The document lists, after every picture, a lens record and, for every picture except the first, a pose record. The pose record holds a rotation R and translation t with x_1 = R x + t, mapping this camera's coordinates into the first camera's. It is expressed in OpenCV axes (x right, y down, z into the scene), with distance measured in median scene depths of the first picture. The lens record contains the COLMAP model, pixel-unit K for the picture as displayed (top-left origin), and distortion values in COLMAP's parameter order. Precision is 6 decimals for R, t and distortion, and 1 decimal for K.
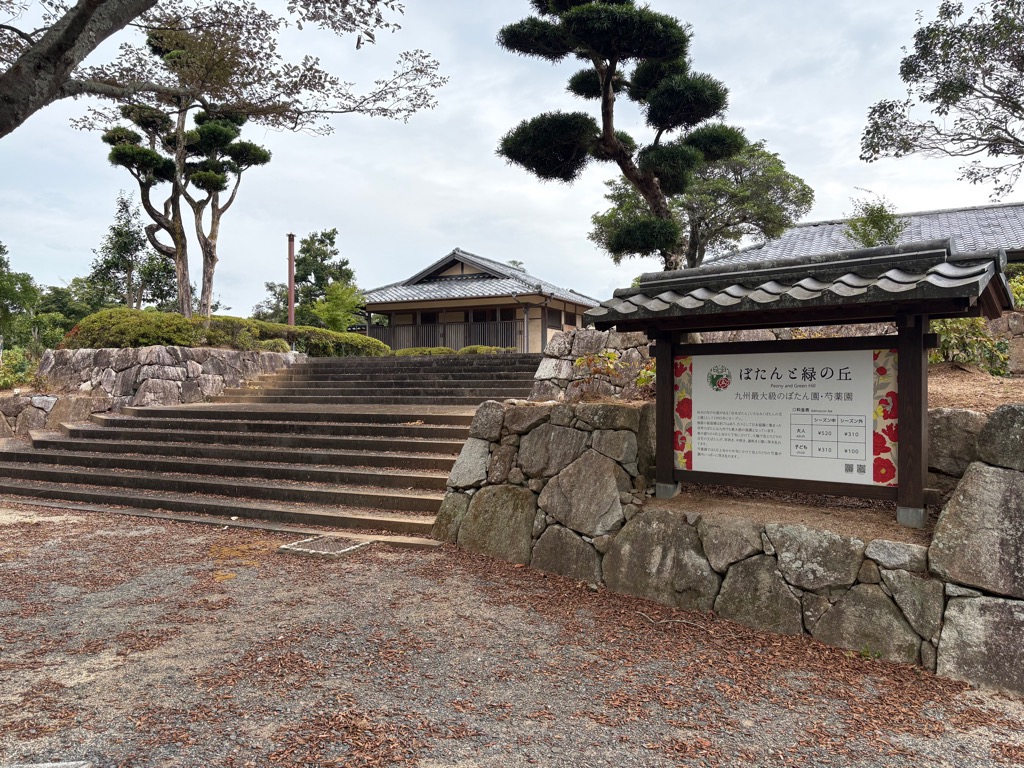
lens RADIAL K [[766.4, 0, 512.0], [0, 766.4, 384.0], [0, 0, 1]] dist [0.000153, -0.000135]
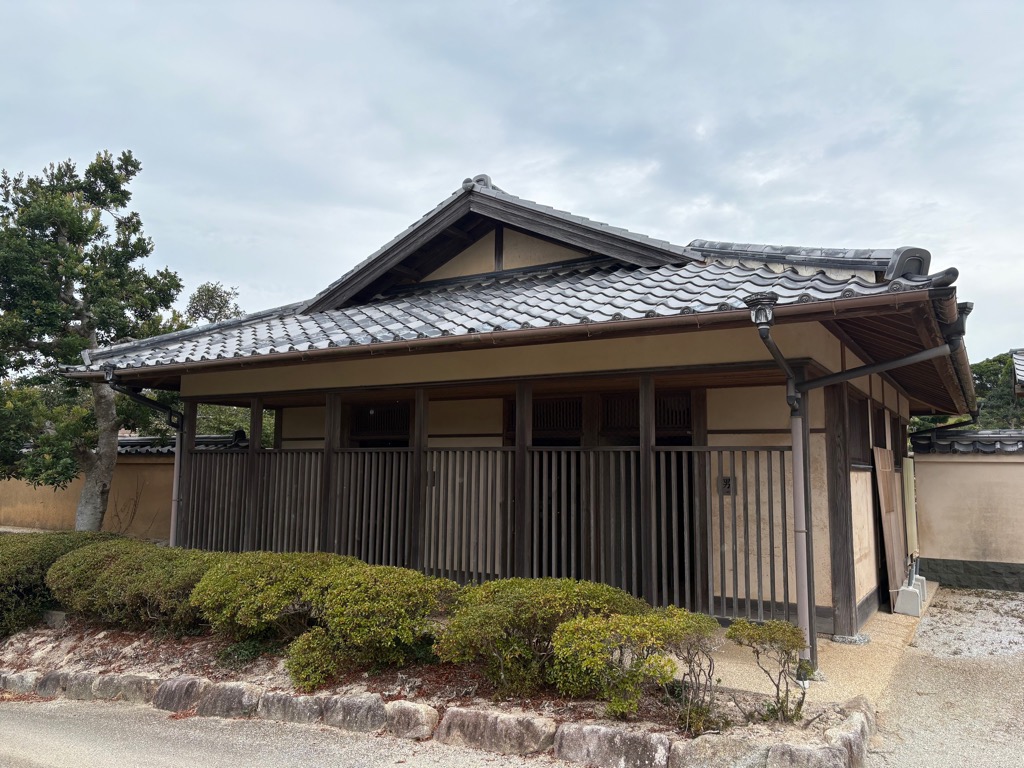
lens RADIAL K [[766.4, 0, 512.0], [0, 766.4, 384.0], [0, 0, 1]] dist [0.000153, -0.000135]
pose [[0.997990, 0.000235, -0.063368, -0.040960], [-0.006650, 0.994861, -0.101029, -0.071310], [0.063019, 0.101247, 0.992863, 0.719744]]
